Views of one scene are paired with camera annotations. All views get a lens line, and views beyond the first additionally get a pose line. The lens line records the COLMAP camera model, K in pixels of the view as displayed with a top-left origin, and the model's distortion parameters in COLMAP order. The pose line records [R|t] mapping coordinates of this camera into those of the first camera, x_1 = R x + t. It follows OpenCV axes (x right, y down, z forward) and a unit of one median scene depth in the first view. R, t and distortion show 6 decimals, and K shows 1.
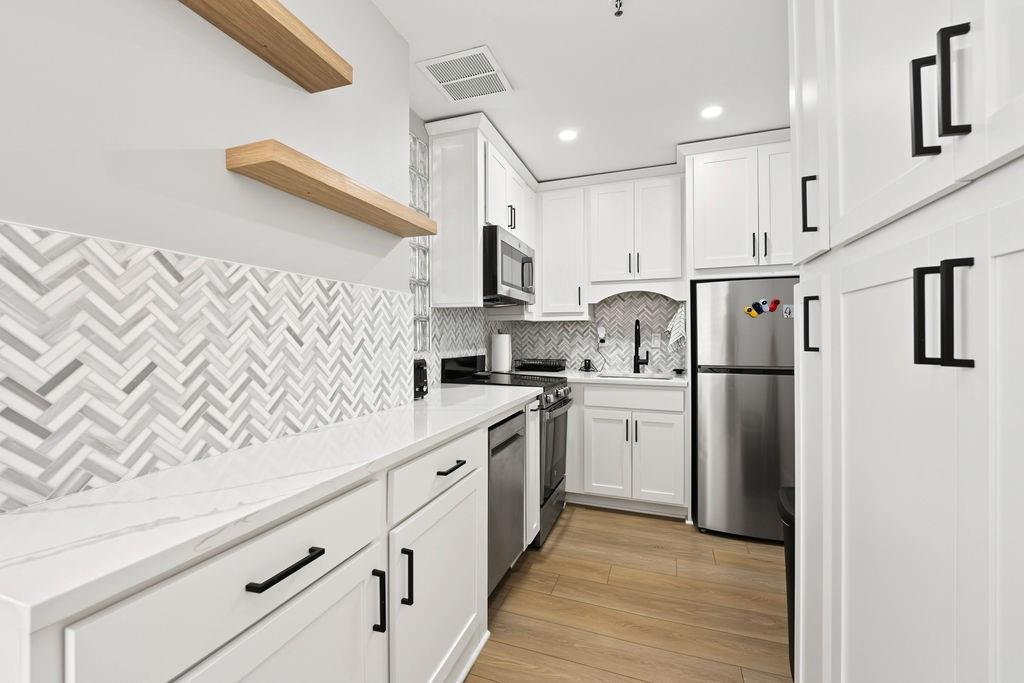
lens RADIAL K [[422.6, 0, 505.2], [0, 422.6, 340.3], [0, 0, 1]] dist [-0.007747, -0.000282]
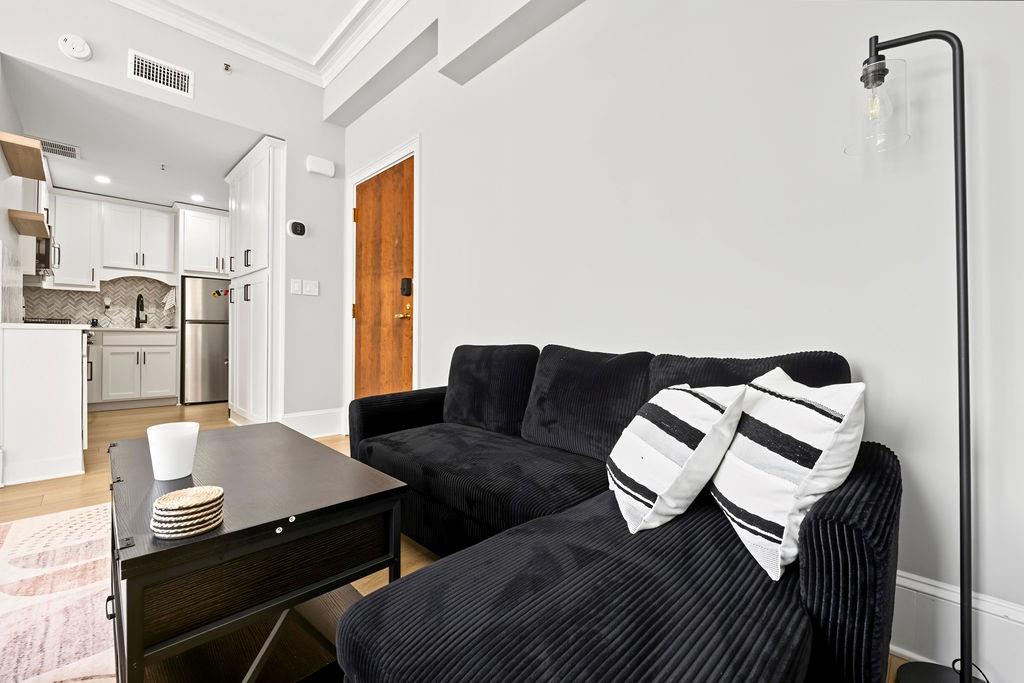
lens RADIAL K [[422.6, 0, 510.5], [0, 422.6, 334.0], [0, 0, 1]] dist [-0.007747, -0.000282]
pose [[0.413597, 0.010030, 0.910405, -0.657924], [-0.007225, 0.999944, -0.007734, 0.122960], [-0.910432, -0.003379, 0.413646, -1.113959]]
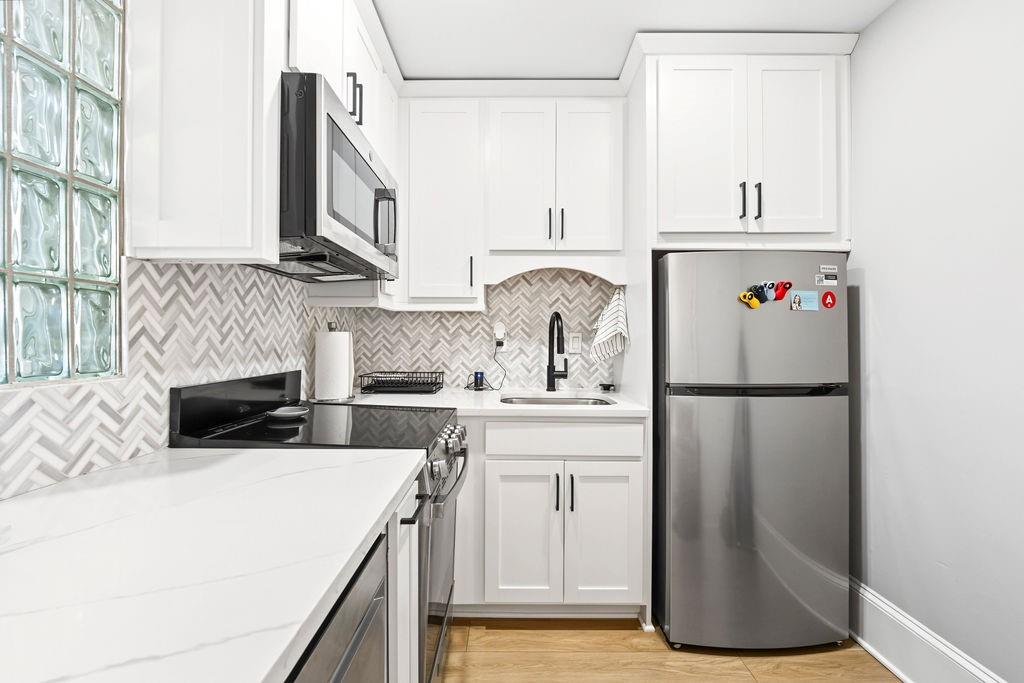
lens RADIAL K [[422.6, 0, 513.7], [0, 422.6, 338.4], [0, 0, 1]] dist [-0.007747, -0.000282]
pose [[0.932323, 0.004909, 0.361593, 0.012245], [-0.002985, 0.999978, -0.005880, -0.003296], [-0.361614, 0.004402, 0.932317, 0.476981]]
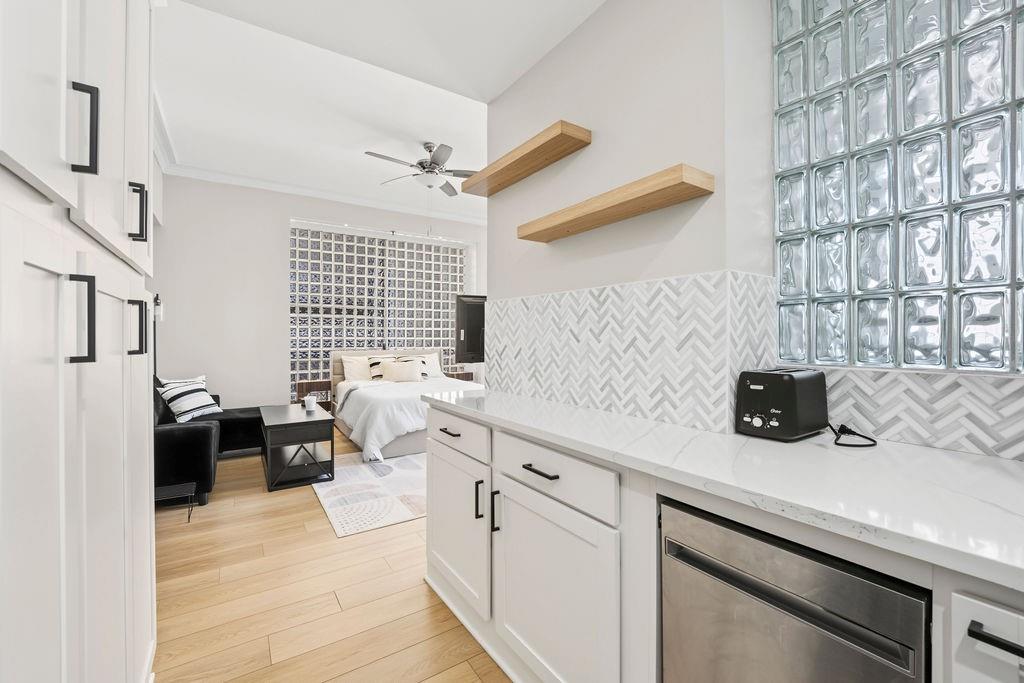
lens RADIAL K [[422.6, 0, 515.8], [0, 422.6, 337.3], [0, 0, 1]] dist [-0.007747, -0.000282]
pose [[-0.580219, 0.007441, -0.814427, 0.340564], [0.001599, 0.999967, 0.007997, -0.006966], [0.814459, 0.003338, -0.580211, 0.746412]]
